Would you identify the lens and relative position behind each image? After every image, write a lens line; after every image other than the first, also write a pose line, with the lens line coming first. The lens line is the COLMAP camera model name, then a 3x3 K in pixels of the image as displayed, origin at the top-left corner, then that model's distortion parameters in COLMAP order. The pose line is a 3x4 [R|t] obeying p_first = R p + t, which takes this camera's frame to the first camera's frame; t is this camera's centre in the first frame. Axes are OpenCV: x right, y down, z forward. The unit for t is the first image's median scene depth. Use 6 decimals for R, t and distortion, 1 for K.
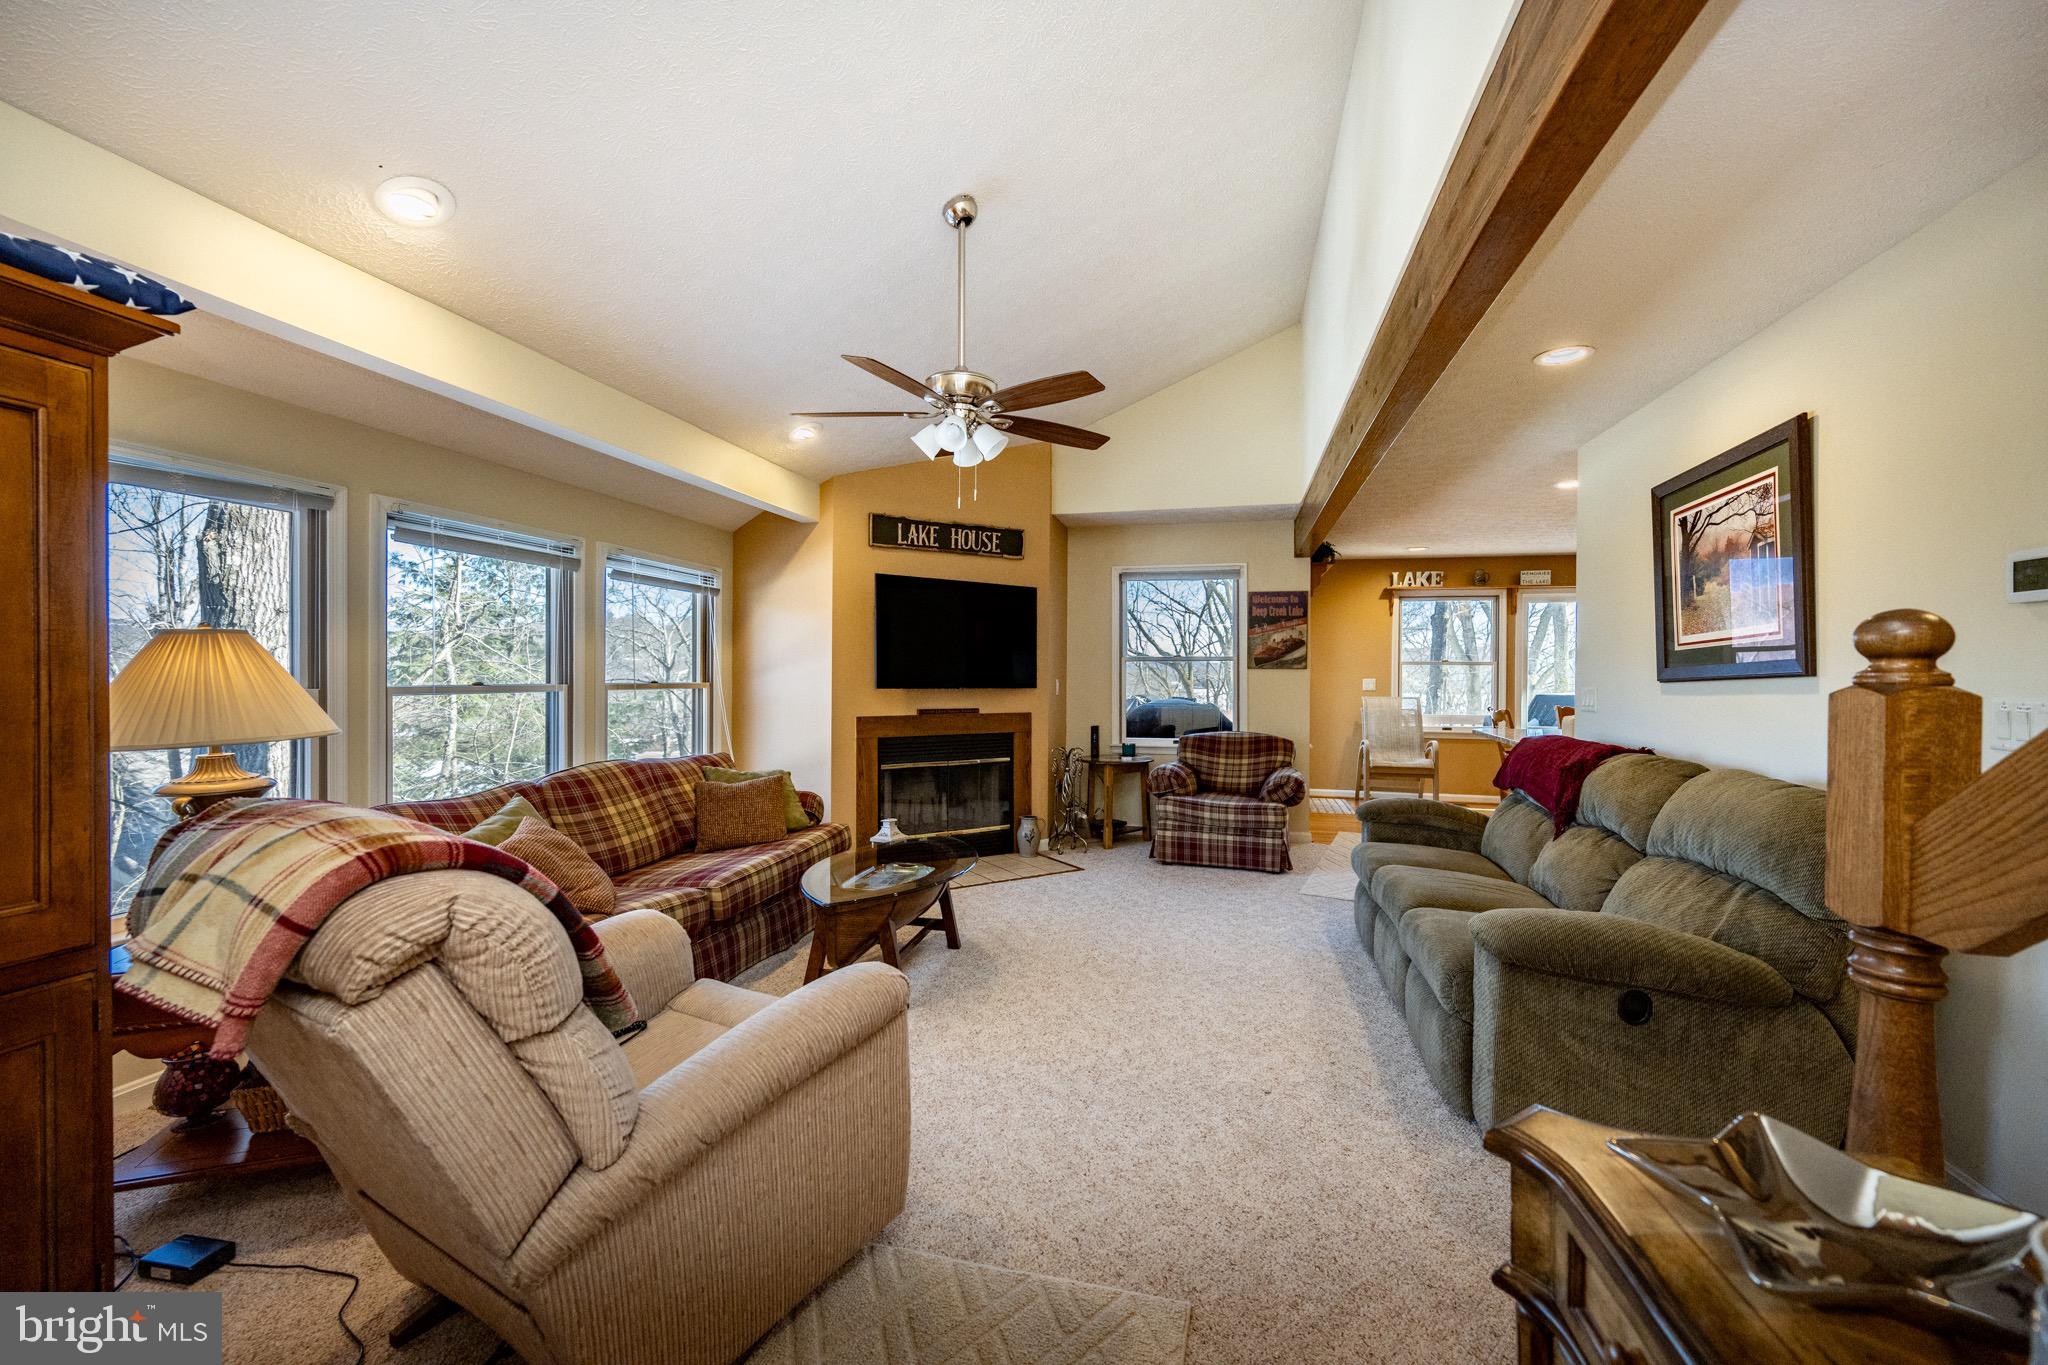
lens RADIAL K [[812.8, 0, 1031.3], [0, 812.8, 679.2], [0, 0, 1]] dist [0.000431, 0.000118]
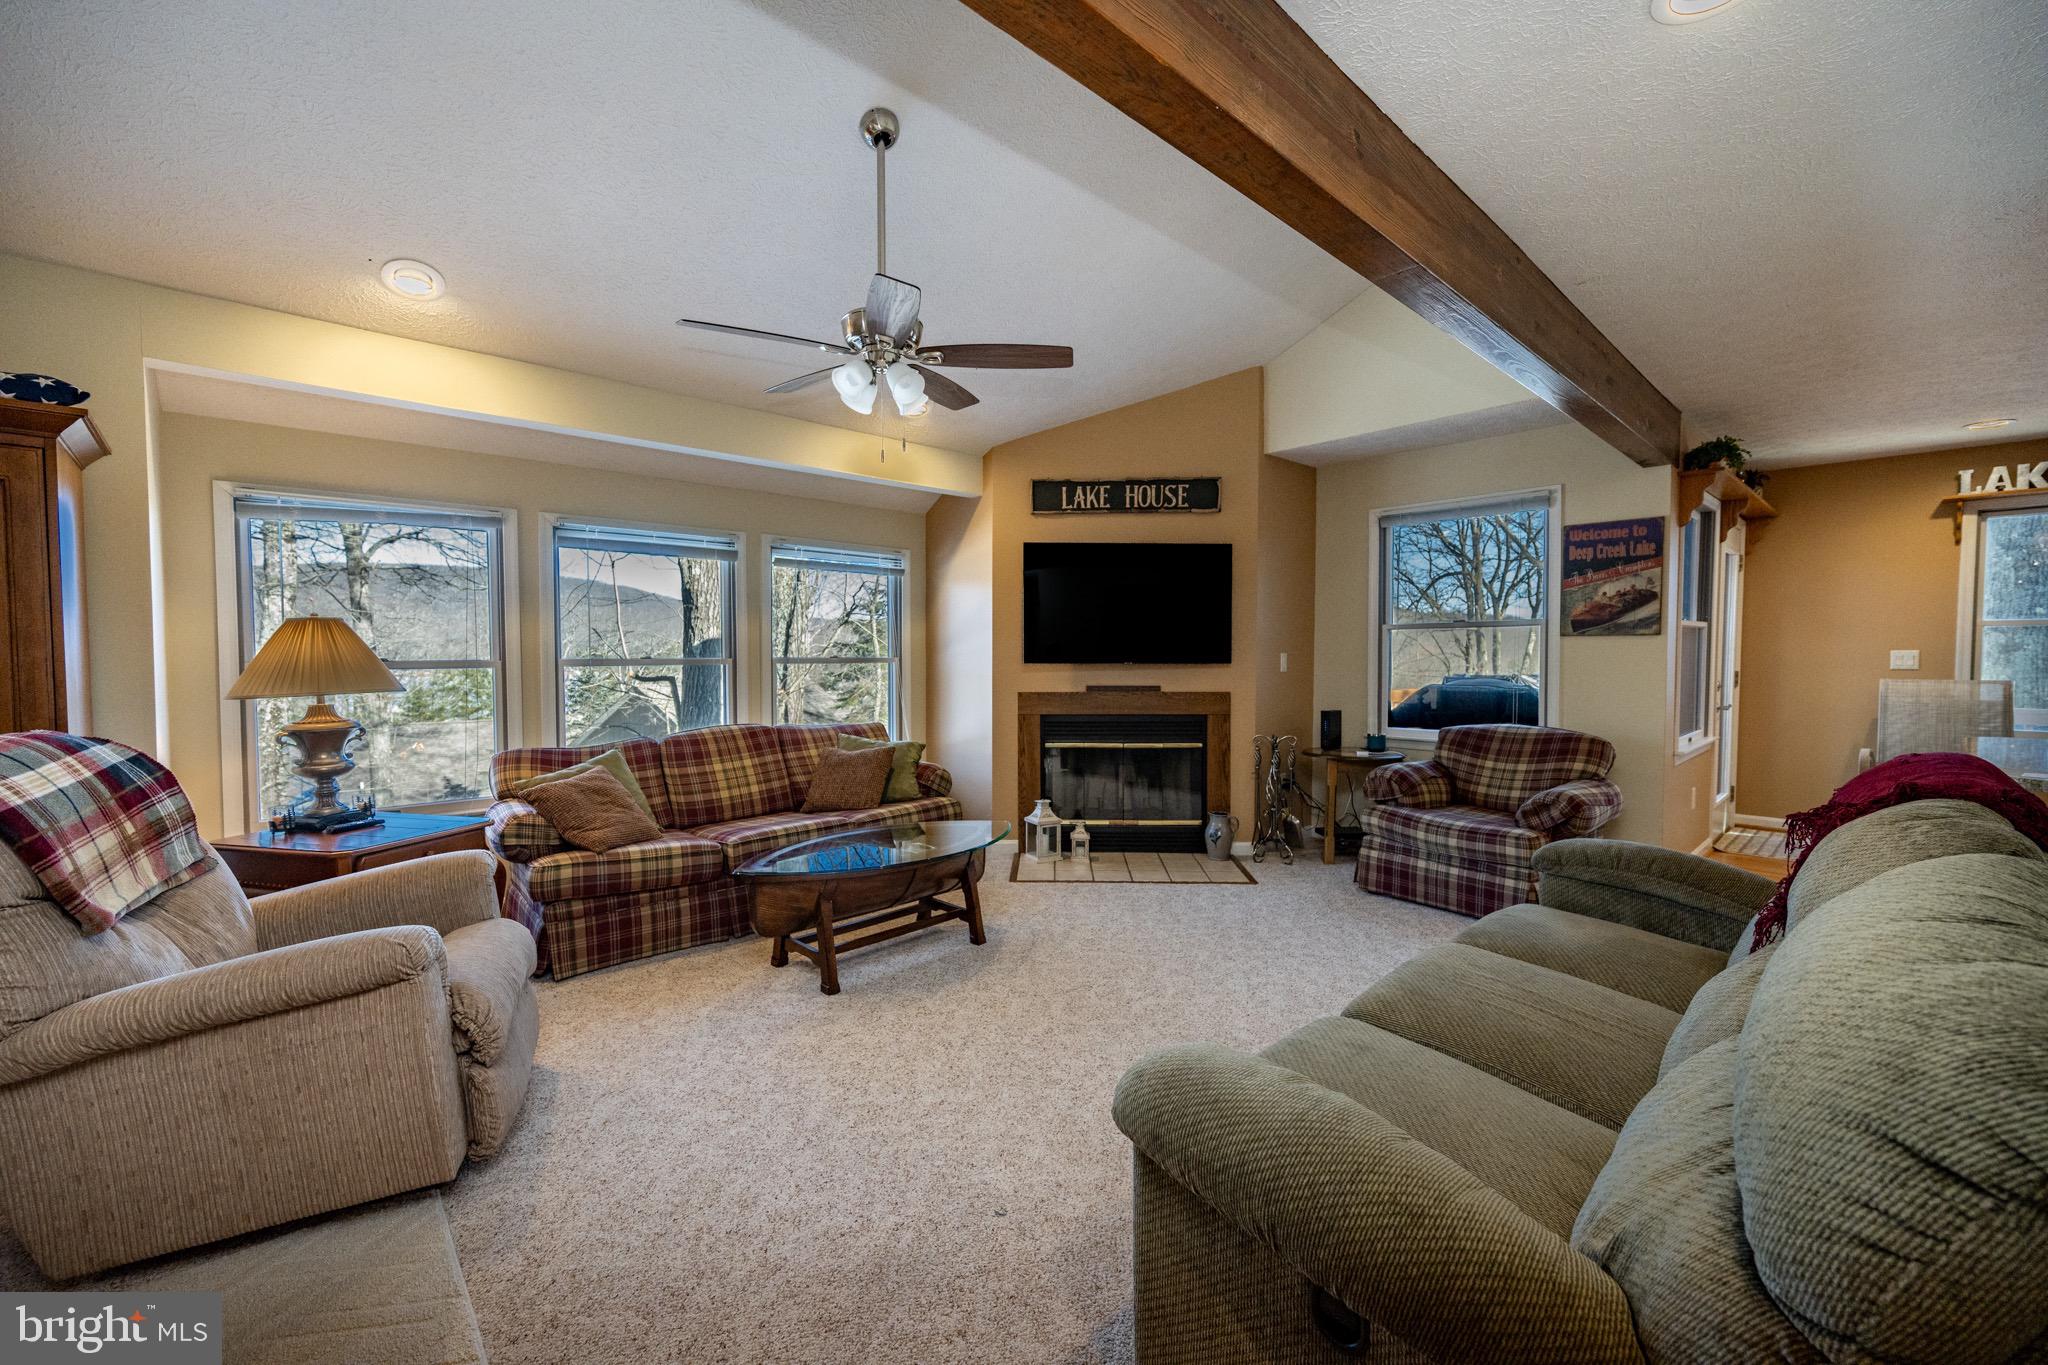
lens RADIAL K [[812.8, 0, 1031.3], [0, 812.8, 679.2], [0, 0, 1]] dist [0.000431, 0.000118]
pose [[0.831876, 0.011530, -0.554842, 0.325088], [0.003057, 0.999674, 0.025356, 0.005825], [0.554953, -0.022789, 0.831570, 0.192513]]
